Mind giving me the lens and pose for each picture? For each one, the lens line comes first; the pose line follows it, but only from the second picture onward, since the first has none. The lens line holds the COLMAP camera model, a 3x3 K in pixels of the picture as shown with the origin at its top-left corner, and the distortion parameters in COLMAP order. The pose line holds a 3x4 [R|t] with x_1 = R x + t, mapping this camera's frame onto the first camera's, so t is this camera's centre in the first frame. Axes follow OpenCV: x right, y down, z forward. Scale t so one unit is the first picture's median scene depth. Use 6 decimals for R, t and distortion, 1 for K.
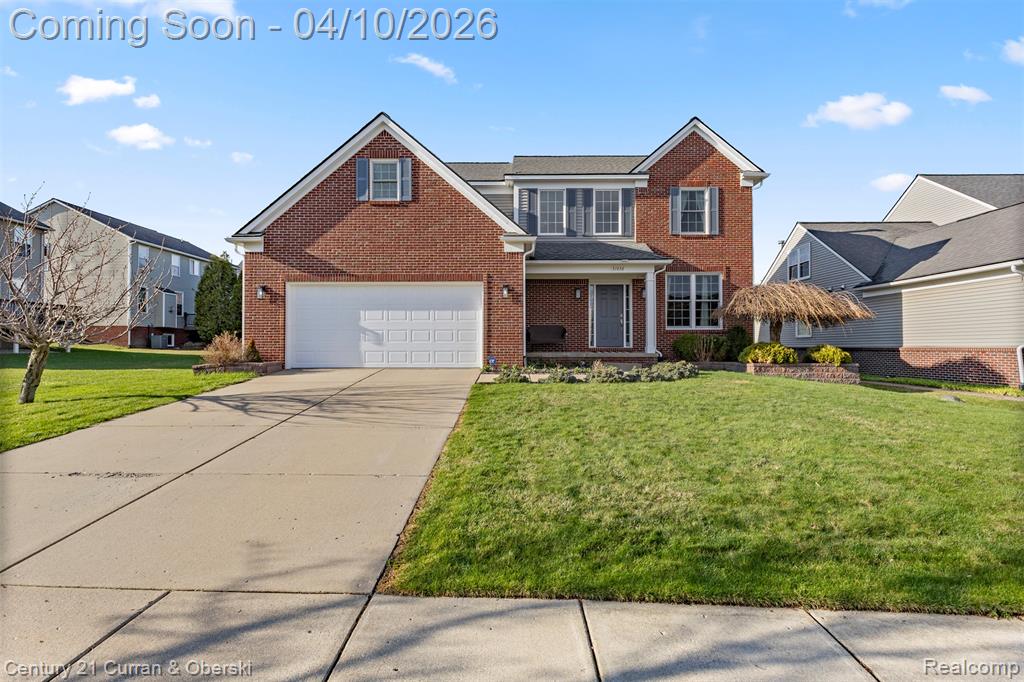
lens RADIAL K [[509.4, 0, 509.2], [0, 509.4, 335.0], [0, 0, 1]] dist [0.019746, -0.000177]
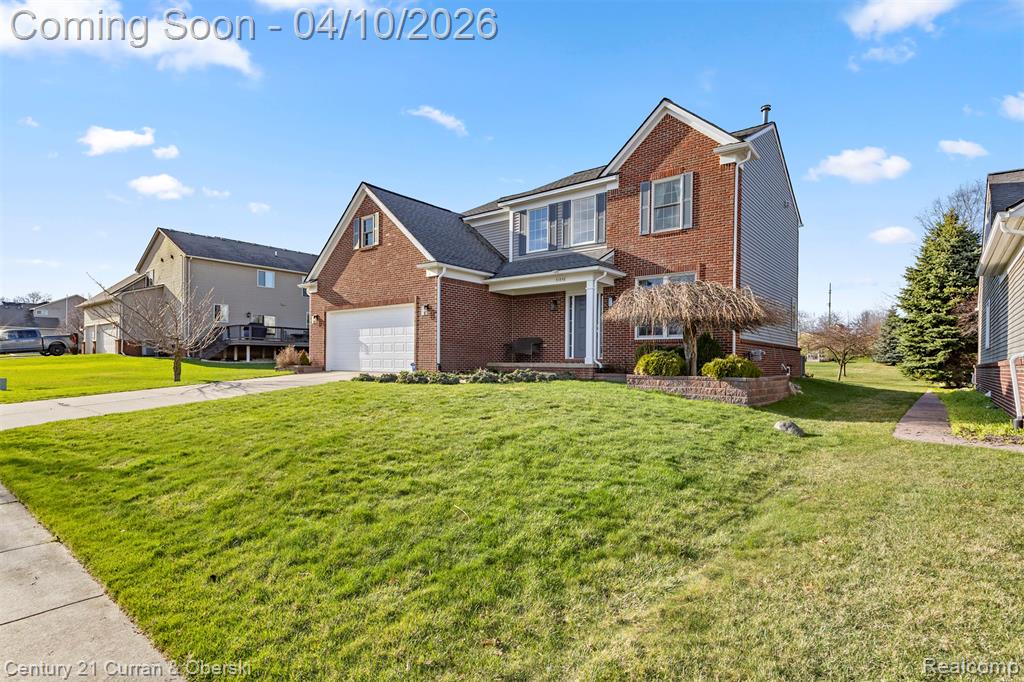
lens RADIAL K [[513.7, 0, 512.6], [0, 513.7, 368.2], [0, 0, 1]] dist [0.000520, -0.000078]
pose [[0.786421, 0.016127, -0.617480, 0.882876], [0.002528, 0.999567, 0.029325, 0.016832], [0.617685, -0.024623, 0.786040, 0.162032]]
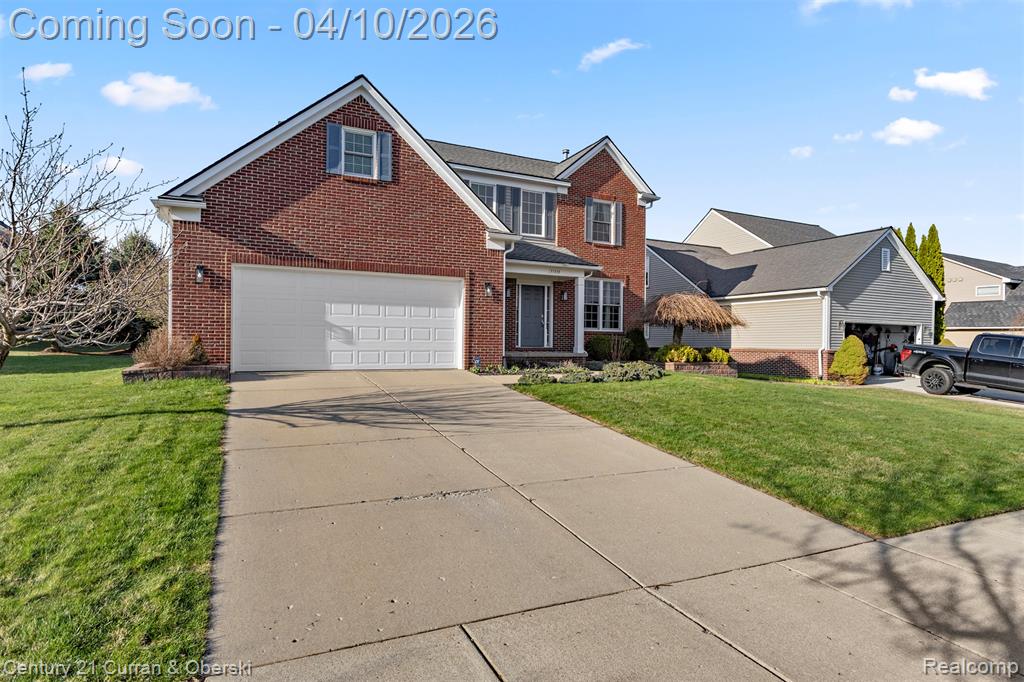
lens RADIAL K [[557.0, 0, 512.0], [0, 557.0, 341.0], [0, 0, 1]] dist [-0.006623, -0.000838]
pose [[0.891251, 0.011369, 0.453368, -0.430714], [-0.020357, 0.999681, 0.014951, -0.004800], [-0.453054, -0.022554, 0.891198, 0.036078]]
